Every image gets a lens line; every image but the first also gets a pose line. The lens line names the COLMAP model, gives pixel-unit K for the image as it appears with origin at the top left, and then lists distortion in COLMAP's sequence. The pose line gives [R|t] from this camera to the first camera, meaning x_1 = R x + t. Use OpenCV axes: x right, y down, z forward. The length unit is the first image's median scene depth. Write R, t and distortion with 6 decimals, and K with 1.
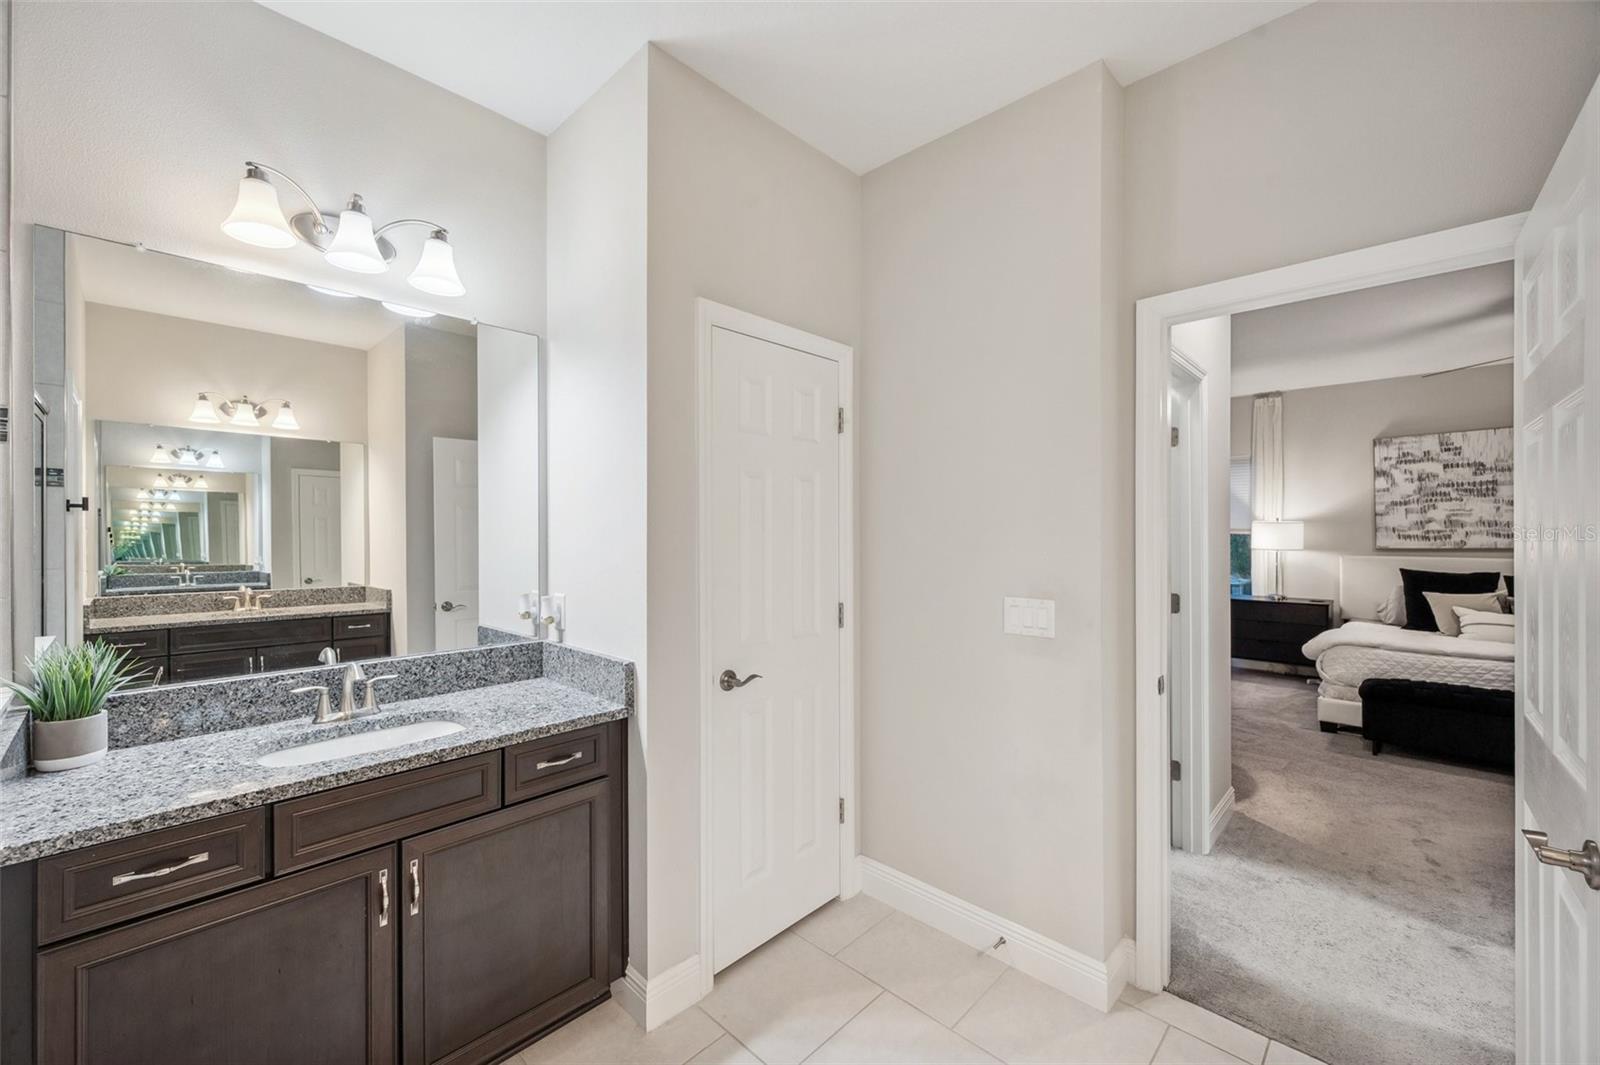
lens RADIAL K [[647.6, 0, 809.7], [0, 647.6, 528.7], [0, 0, 1]] dist [-0.001732, 0.001253]
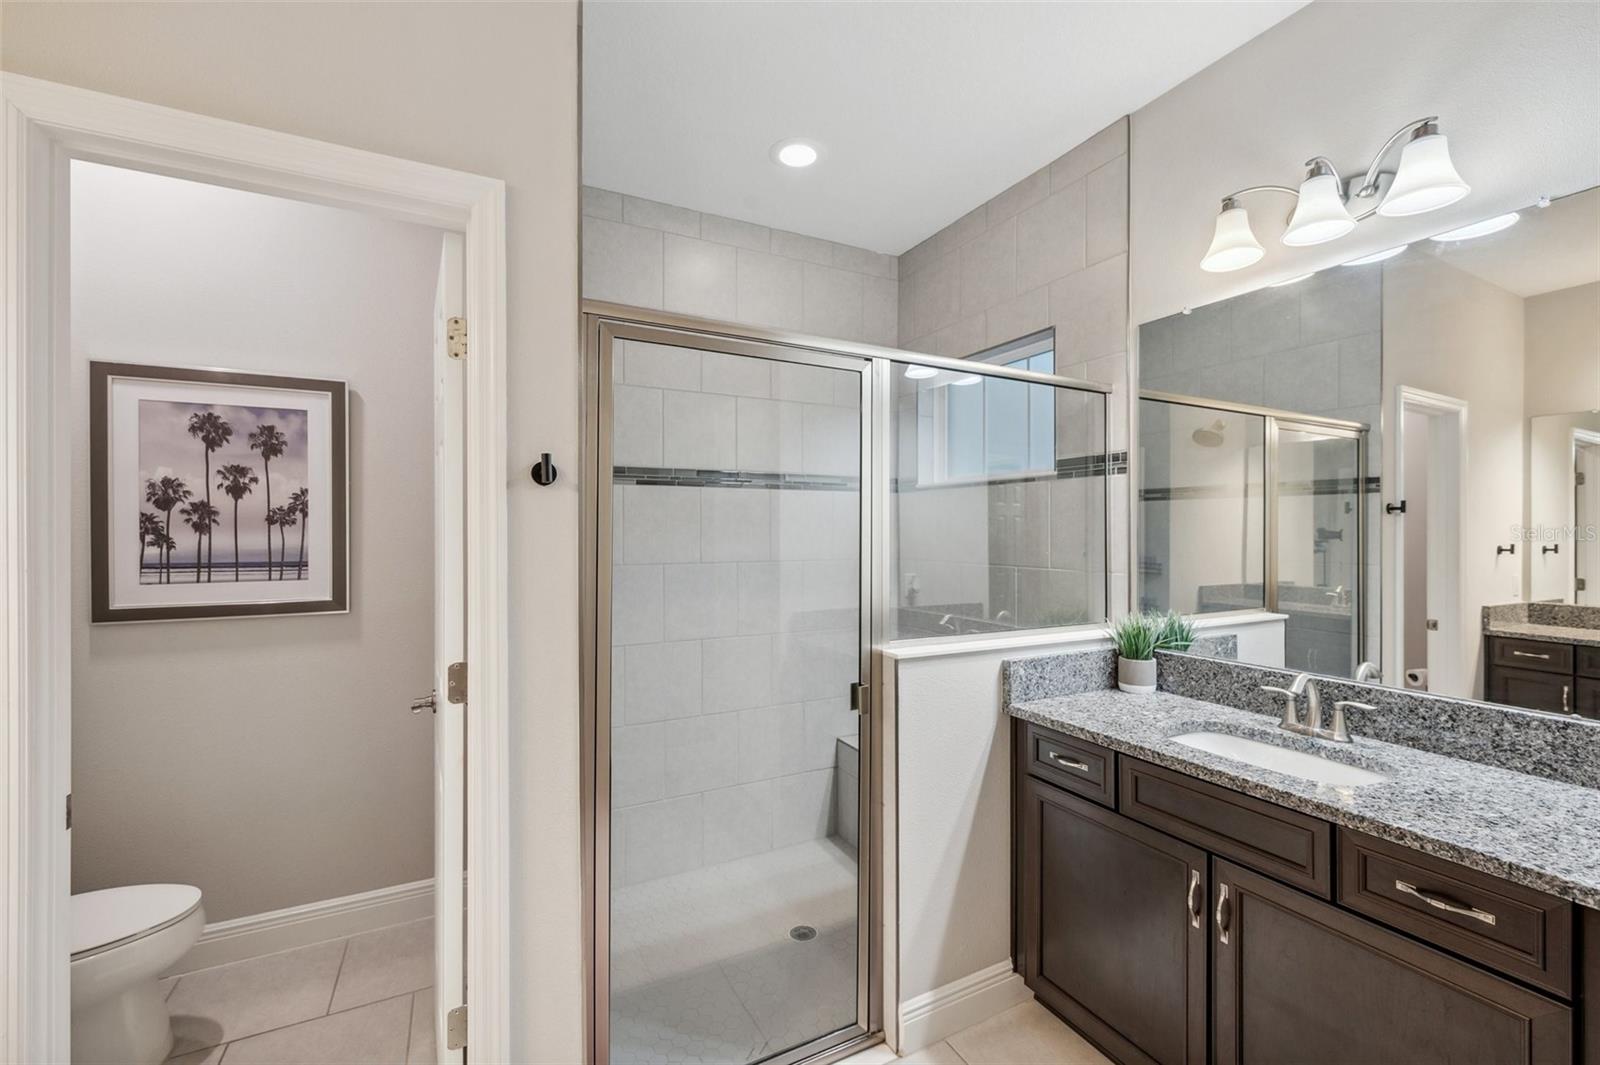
lens RADIAL K [[674.1, 0, 806.9], [0, 674.1, 528.6], [0, 0, 1]] dist [0.003341, -0.000489]
pose [[-0.325943, -0.002353, -0.945386, 0.493264], [-0.000217, 0.999997, -0.002414, 0.003029], [0.945389, -0.000582, -0.325943, 0.735161]]
